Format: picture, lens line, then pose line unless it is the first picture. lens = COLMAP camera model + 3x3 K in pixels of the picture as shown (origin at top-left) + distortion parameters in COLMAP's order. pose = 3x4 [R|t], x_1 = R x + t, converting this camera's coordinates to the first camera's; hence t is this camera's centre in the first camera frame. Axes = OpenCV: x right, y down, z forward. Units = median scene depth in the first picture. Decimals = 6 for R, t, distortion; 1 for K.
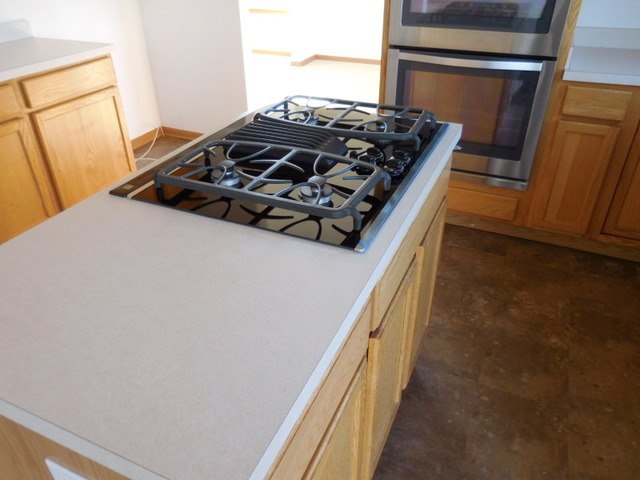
lens RADIAL K [[490.2, 0, 317.0], [0, 490.2, 239.7], [0, 0, 1]] dist [-0.001508, 0.010706]
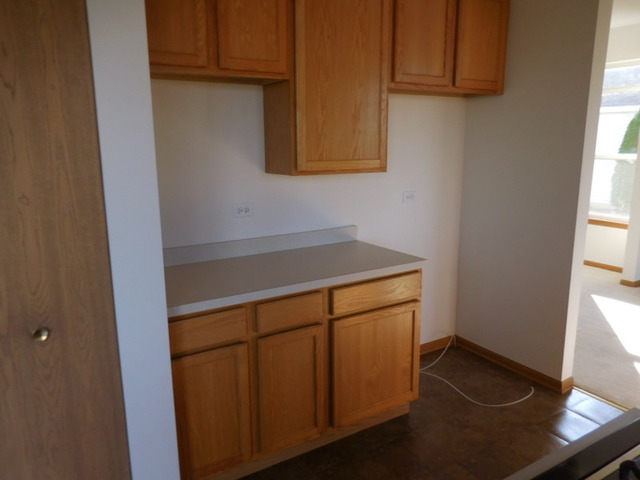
lens RADIAL K [[490.2, 0, 321.6], [0, 490.2, 238.8], [0, 0, 1]] dist [-0.001508, 0.010706]
pose [[0.832036, 0.109679, -0.543770, -0.071515], [-0.292409, 0.919728, -0.261911, -0.126005], [0.471394, 0.376923, 0.797318, 0.127051]]
